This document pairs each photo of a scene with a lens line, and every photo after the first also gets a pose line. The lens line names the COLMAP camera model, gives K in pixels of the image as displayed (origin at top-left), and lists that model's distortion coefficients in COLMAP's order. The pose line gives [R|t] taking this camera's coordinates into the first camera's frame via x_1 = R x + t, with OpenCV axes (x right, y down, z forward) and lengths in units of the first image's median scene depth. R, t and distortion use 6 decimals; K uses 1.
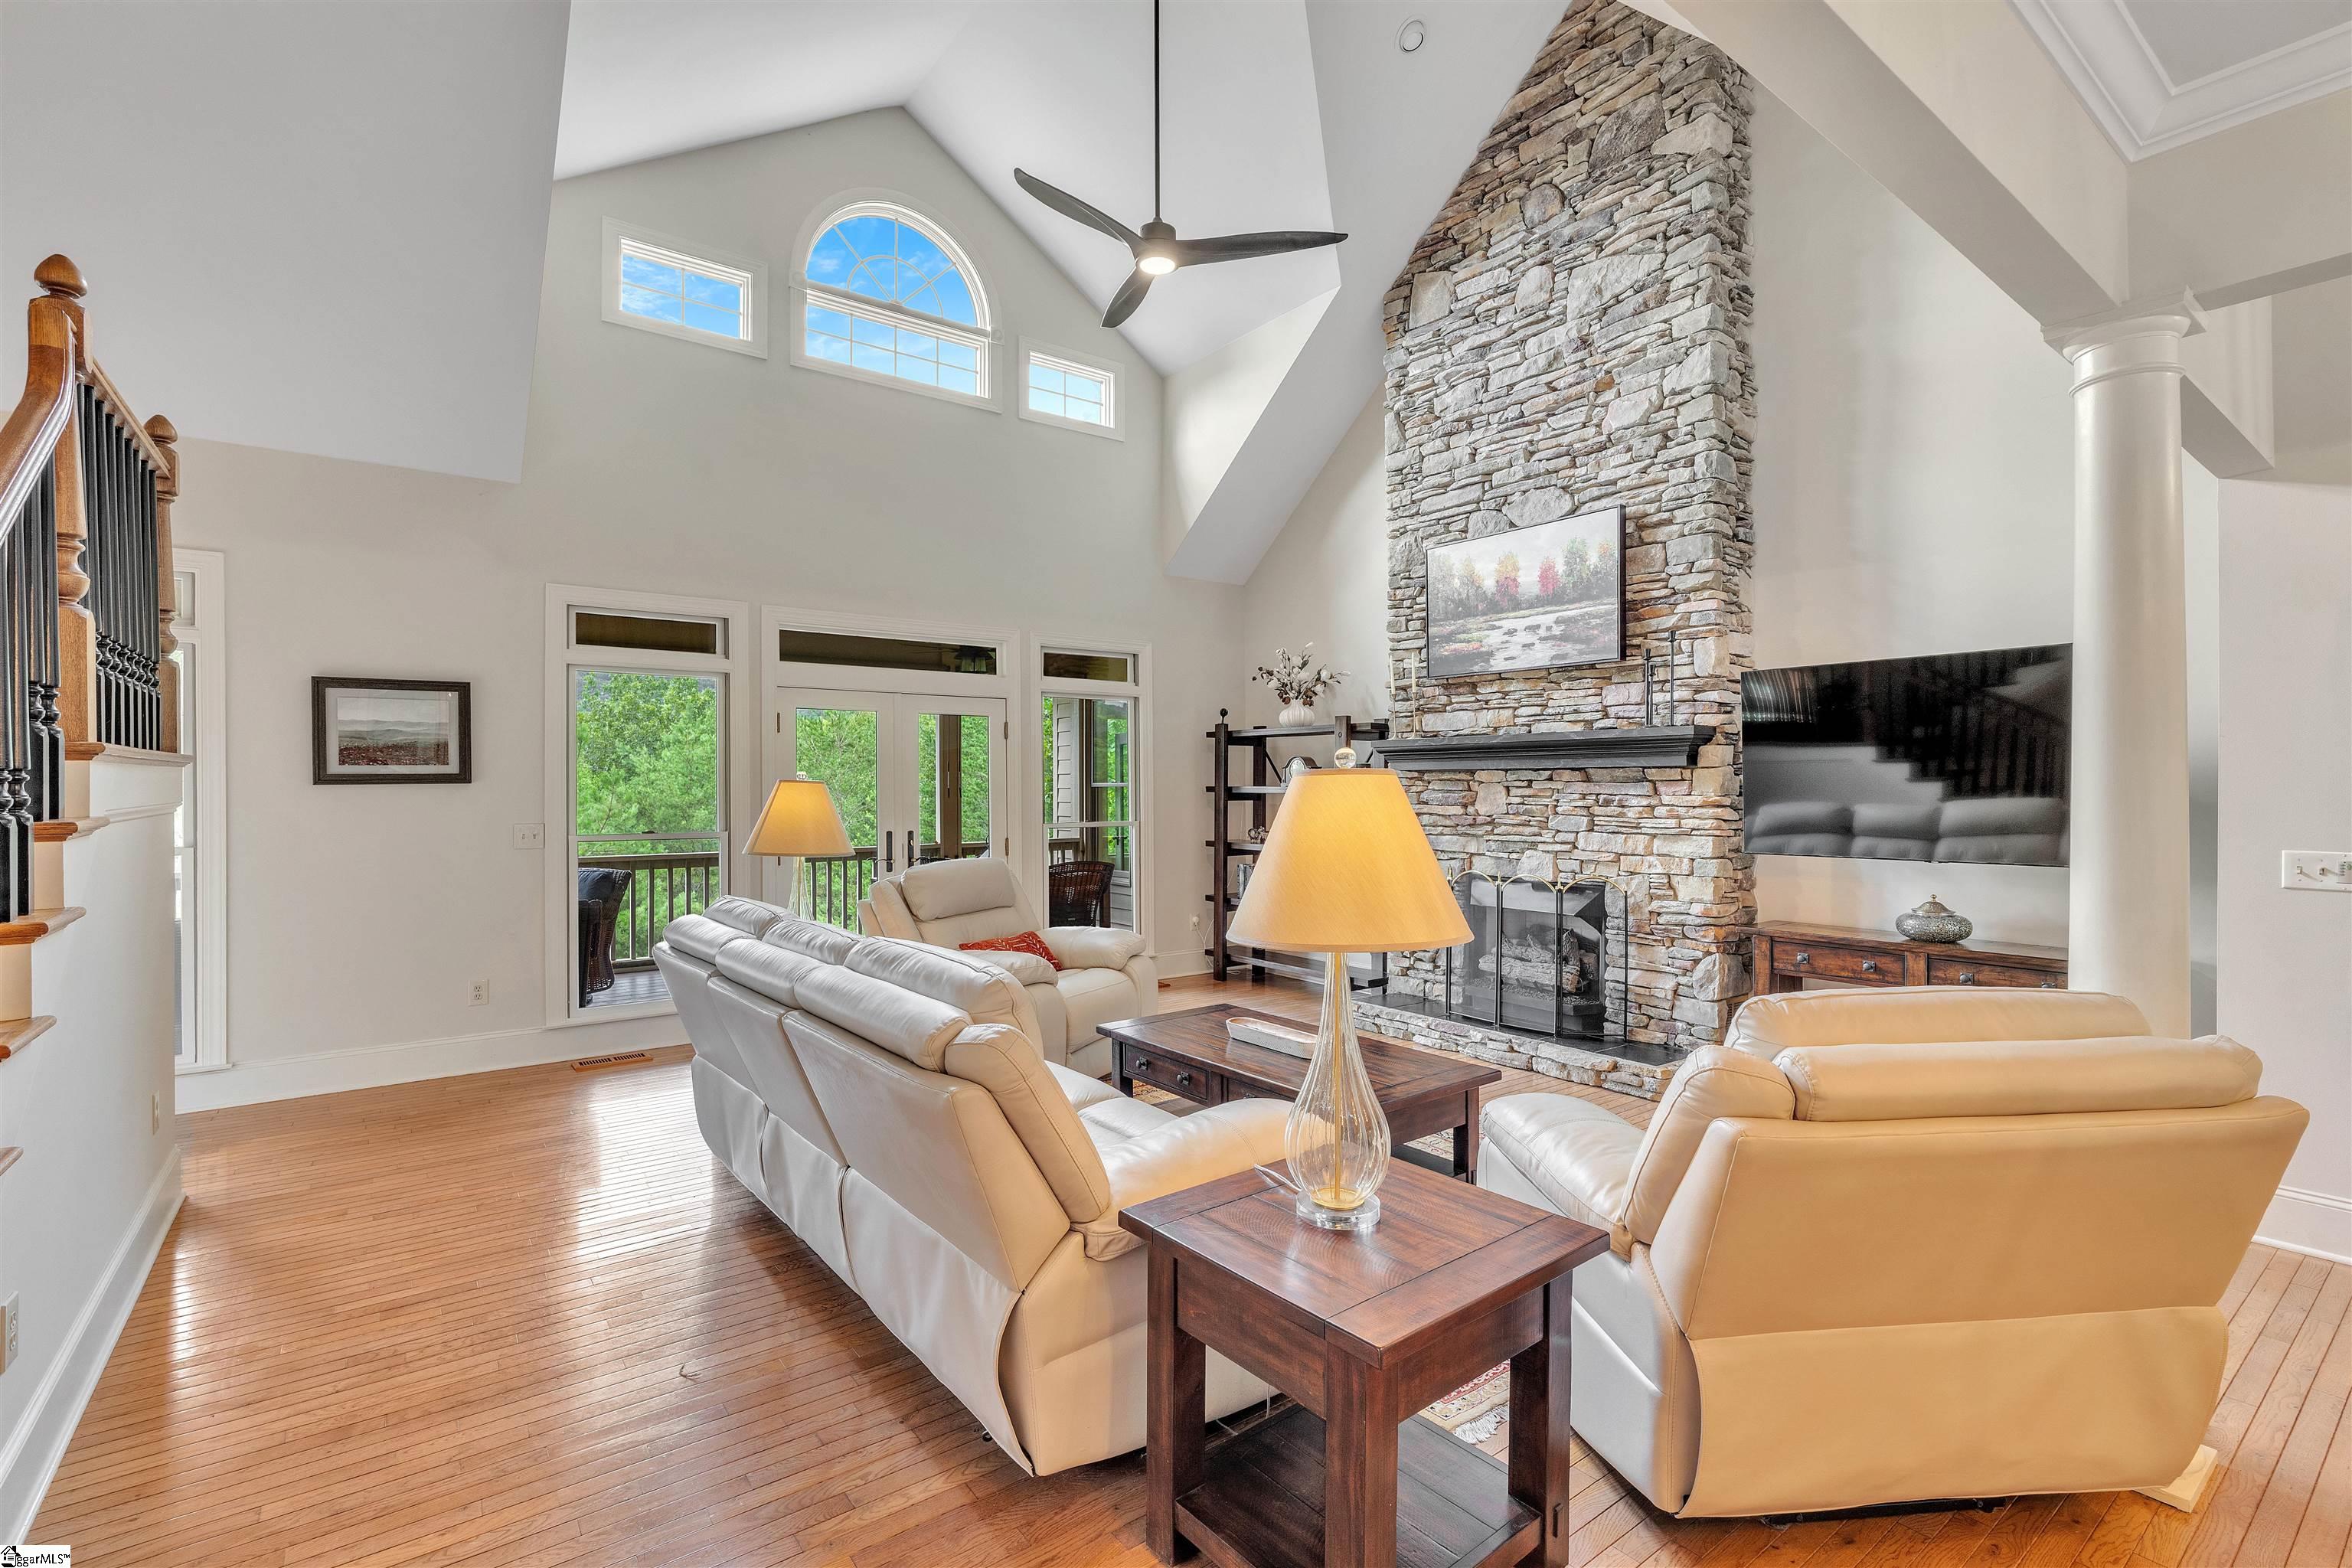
lens RADIAL K [[1067.8, 0, 1204.8], [0, 1067.8, 786.8], [0, 0, 1]] dist [-0.004975, -0.000347]
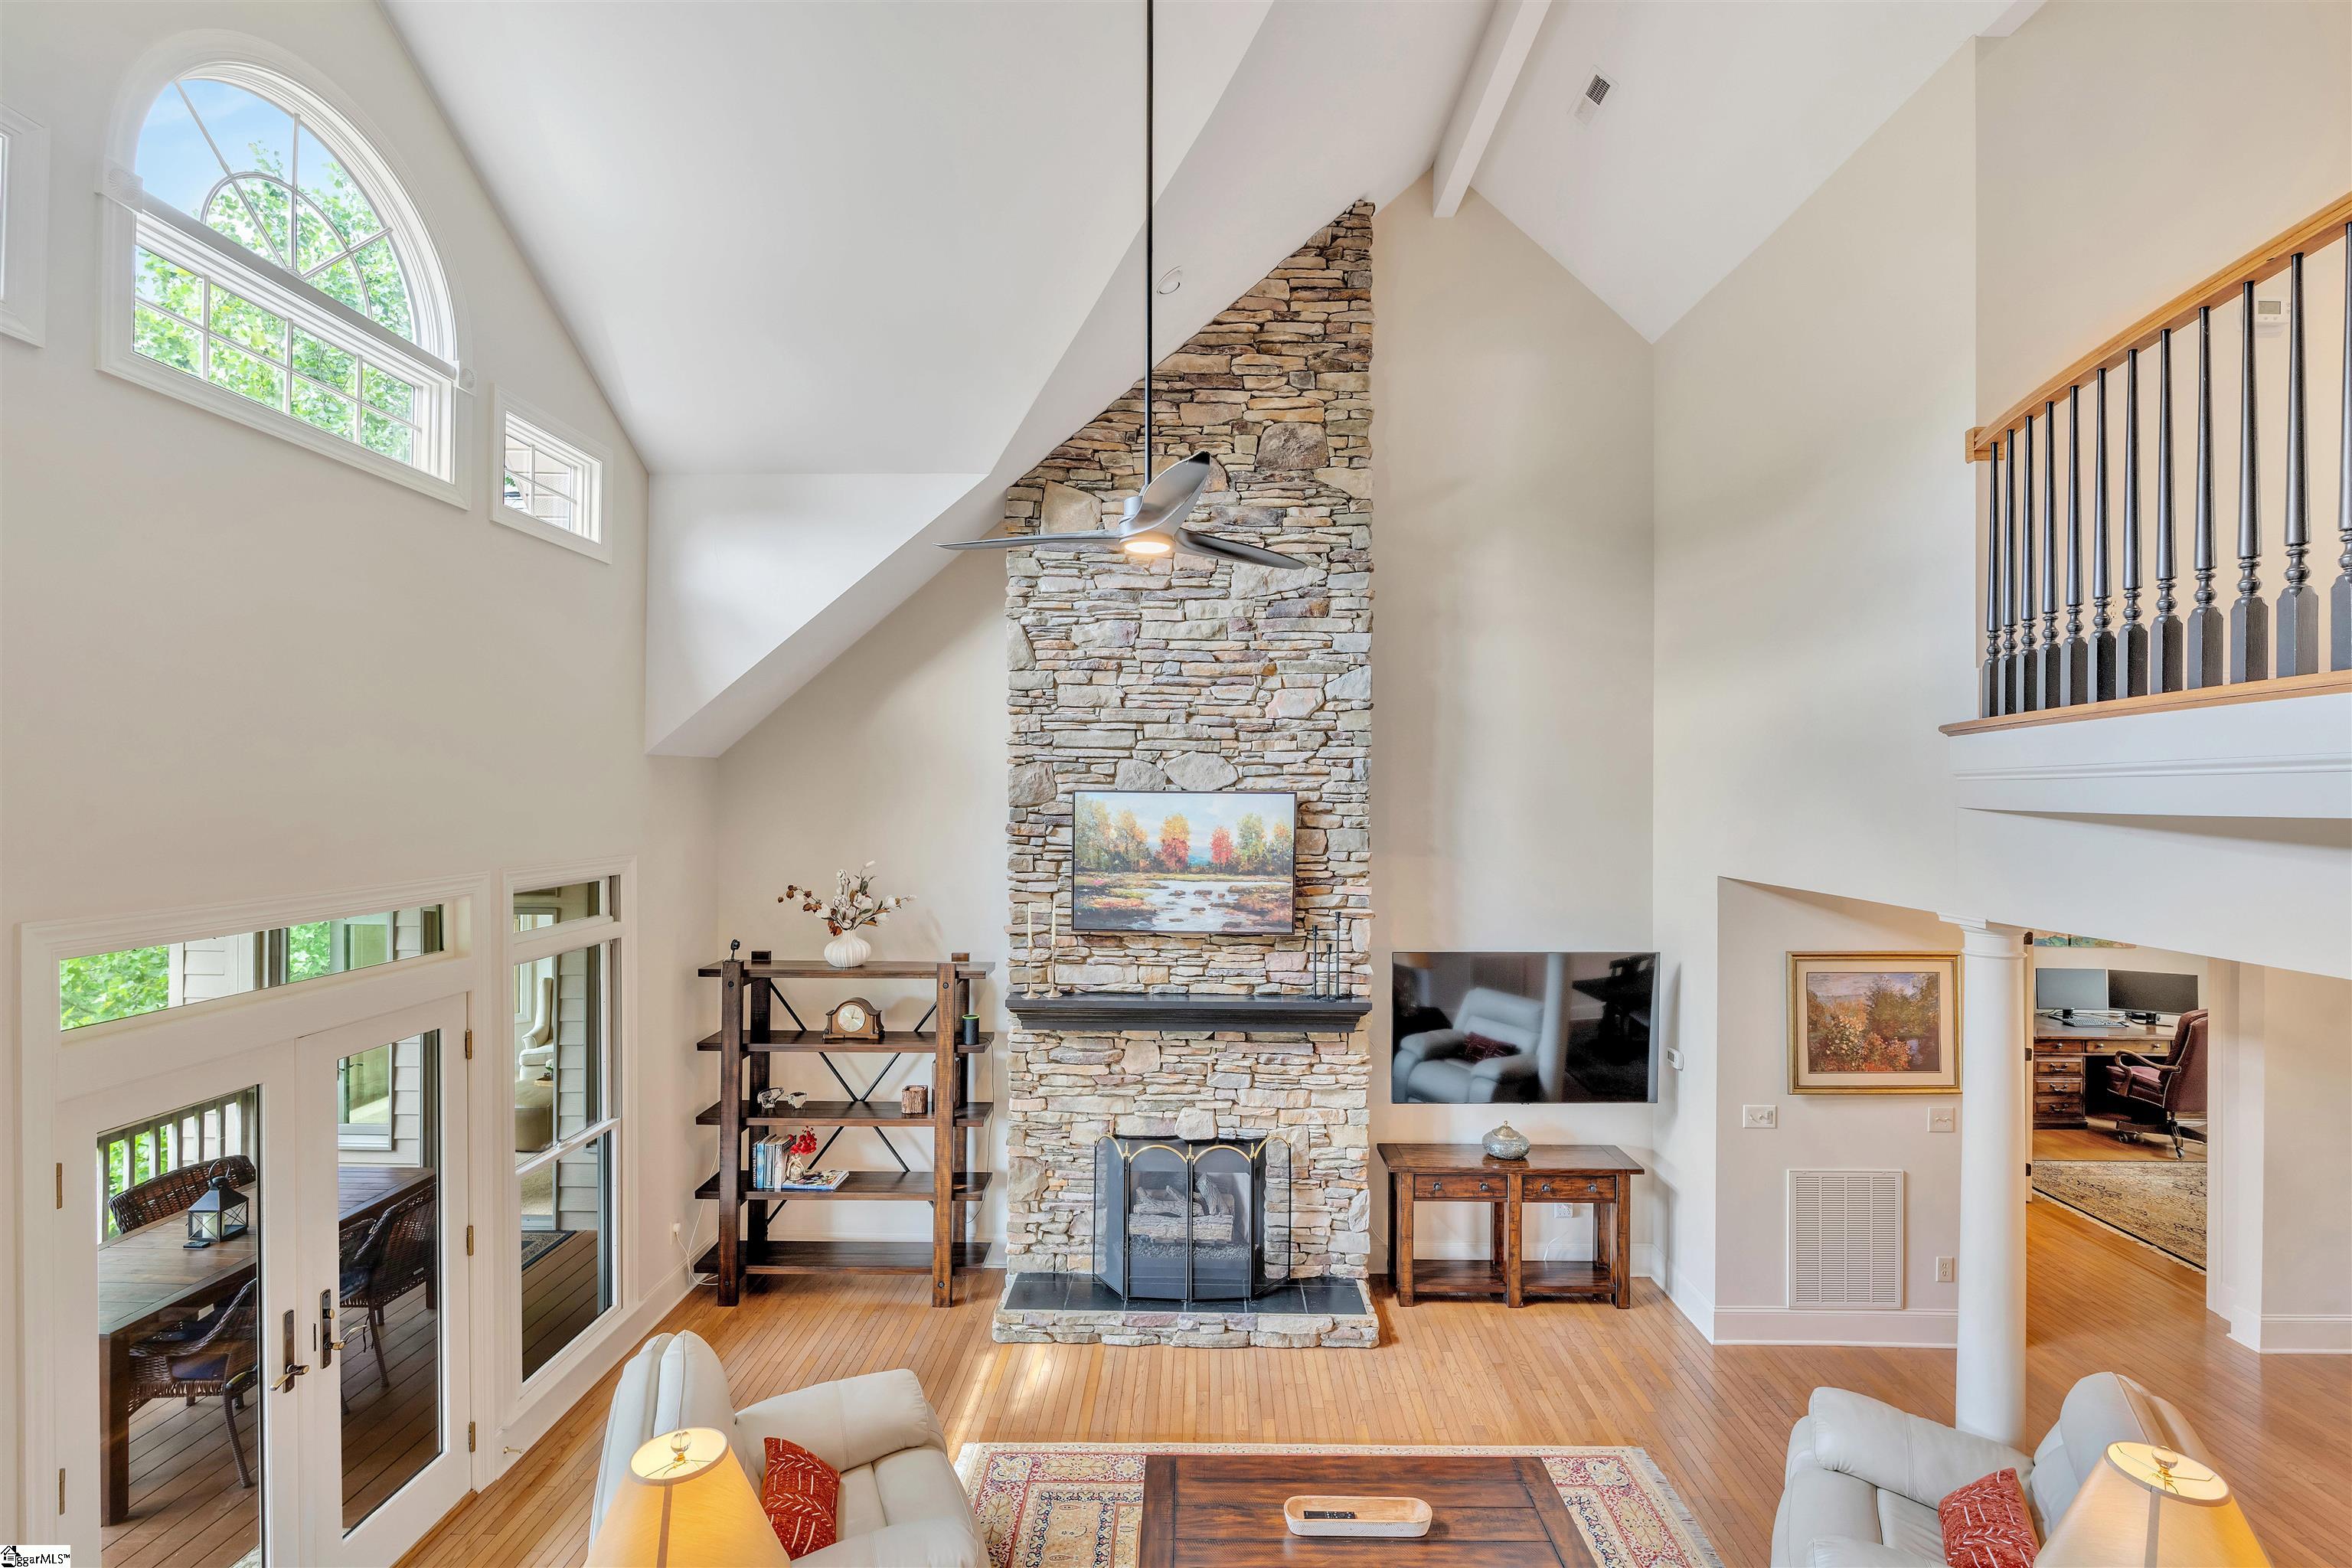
lens RADIAL K [[1037.2, 0, 1207.6], [0, 1037.2, 785.8], [0, 0, 1]] dist [-0.011041, 0.003269]
pose [[0.619698, 0.015912, 0.784679, -0.485352], [-0.017036, 0.999832, -0.006821, -0.253647], [-0.784655, -0.009141, 0.619865, 0.398723]]
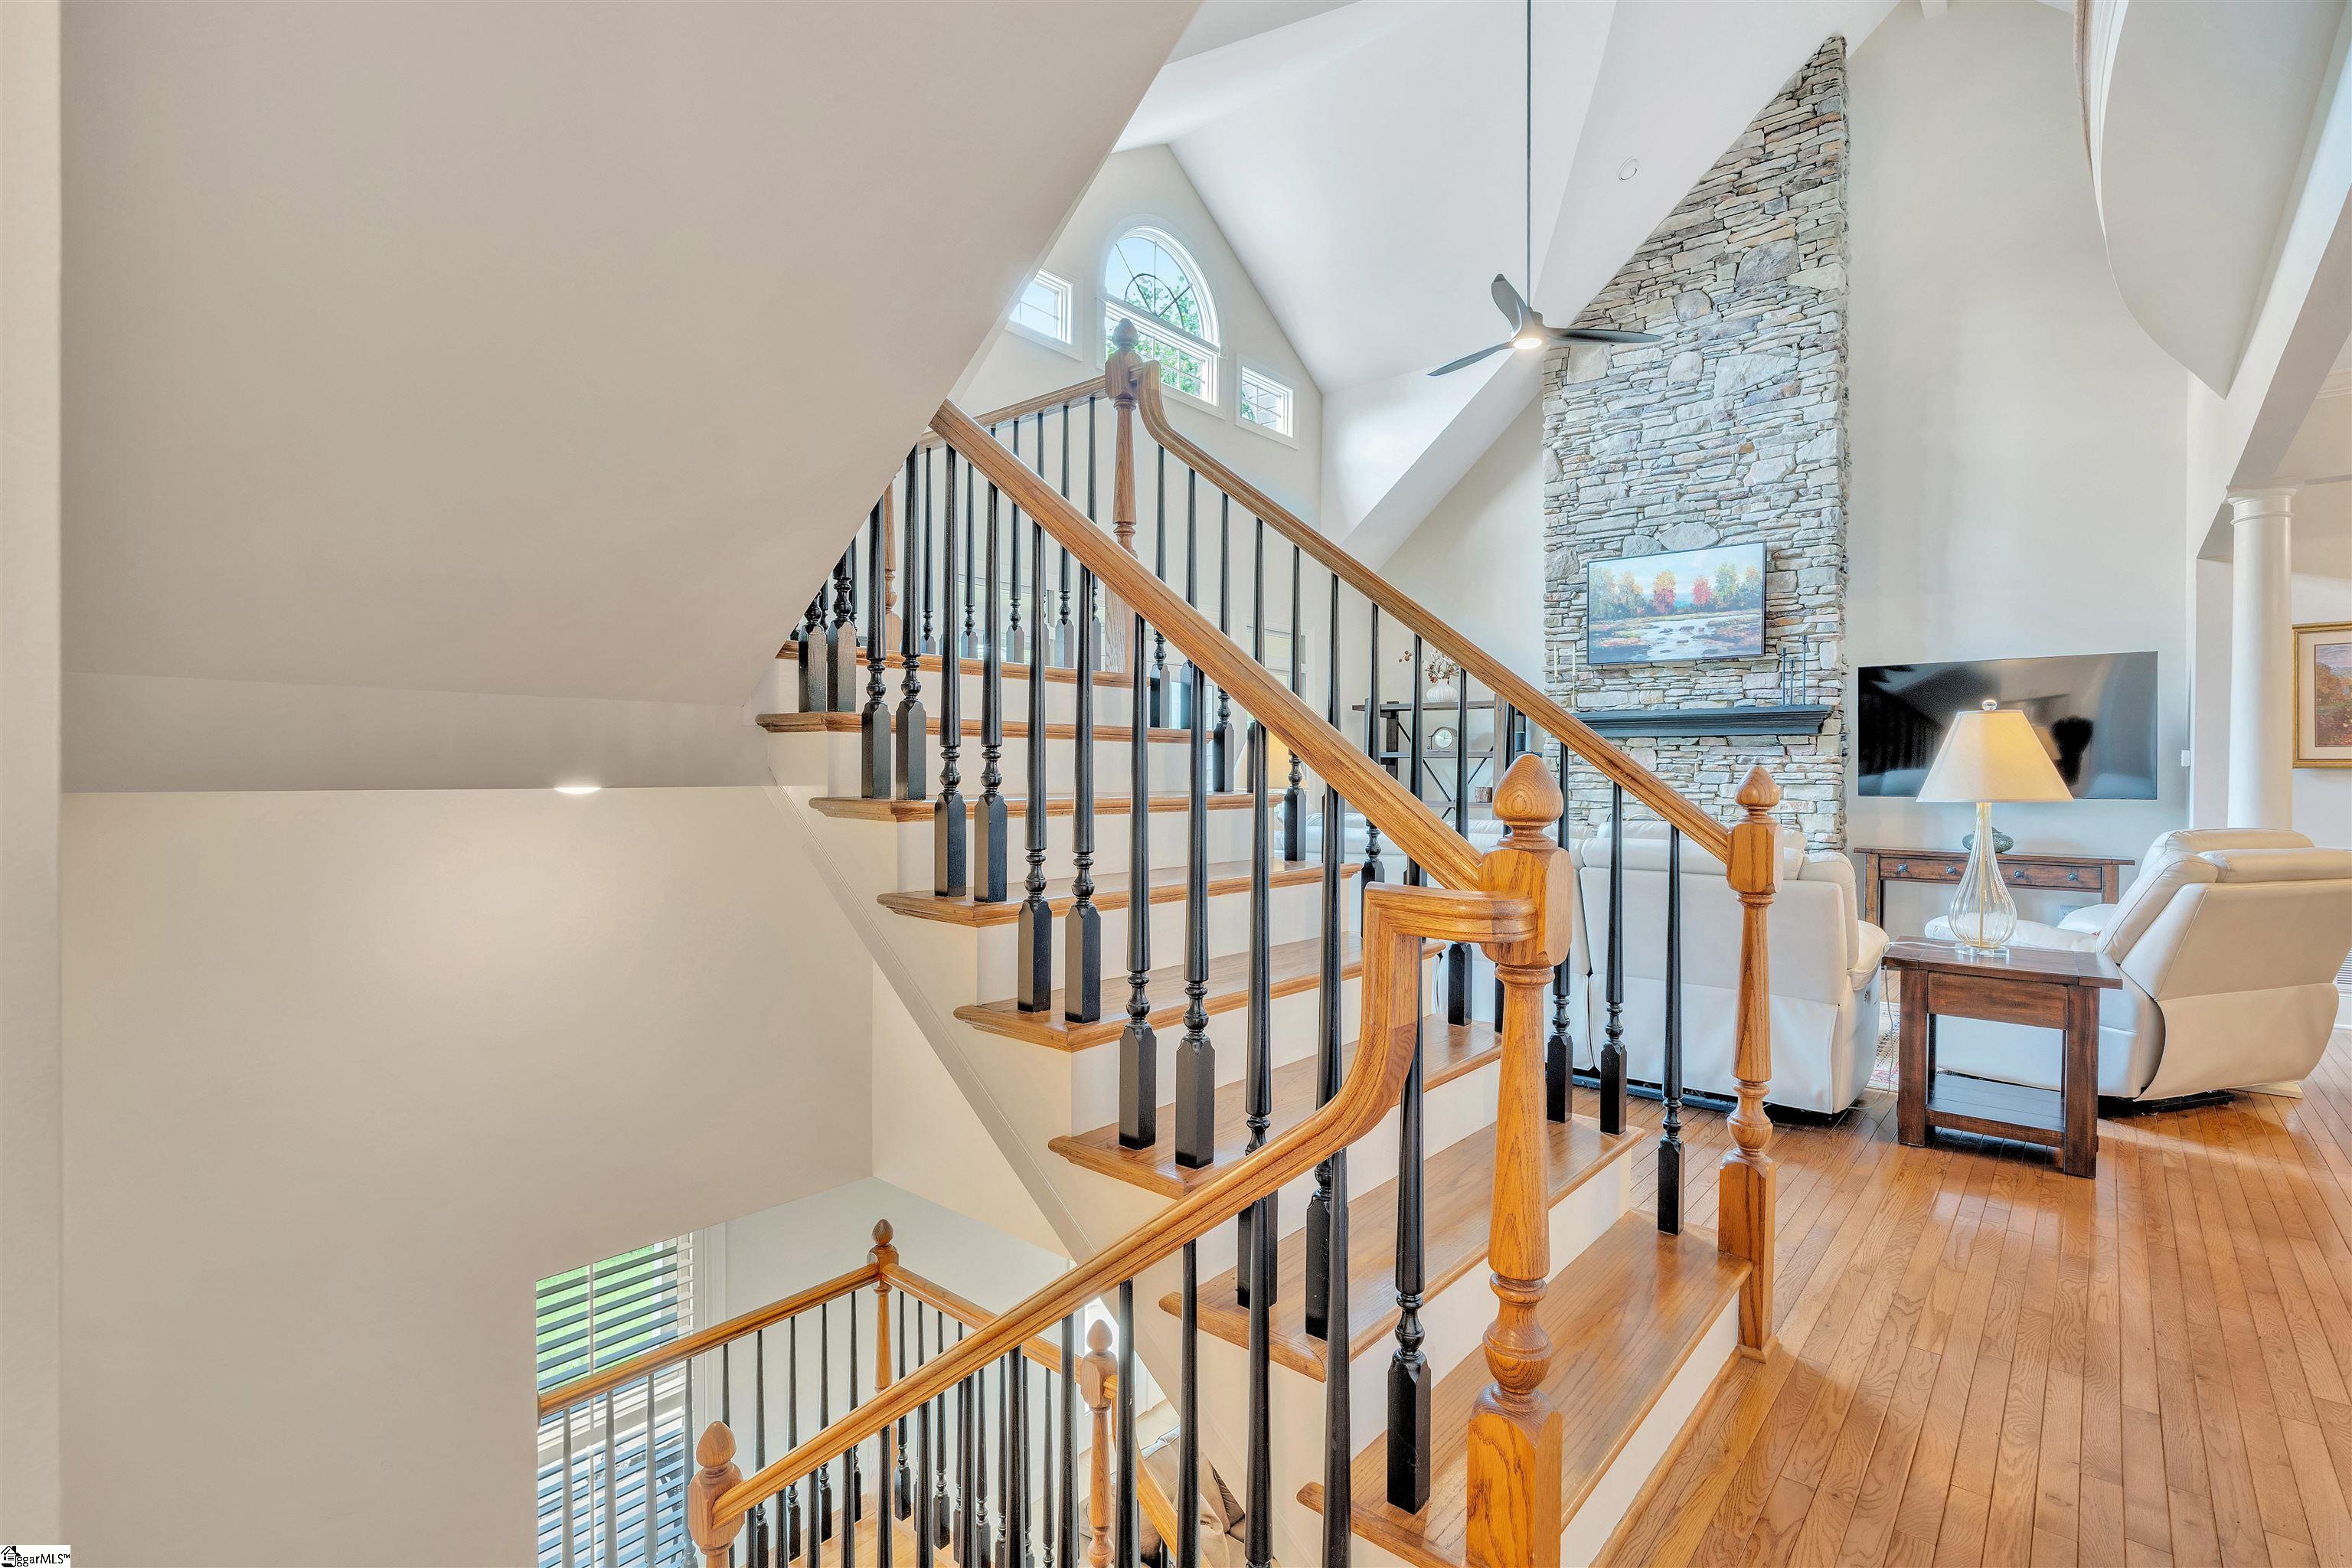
lens RADIAL K [[1113.5, 0, 1238.0], [0, 1113.5, 787.4], [0, 0, 1]] dist [-0.002900, -0.001176]
pose [[0.973316, 0.011318, 0.229188, -0.563004], [-0.012617, 0.999912, 0.004201, 0.049625], [-0.229120, -0.006981, 0.973373, -0.216848]]
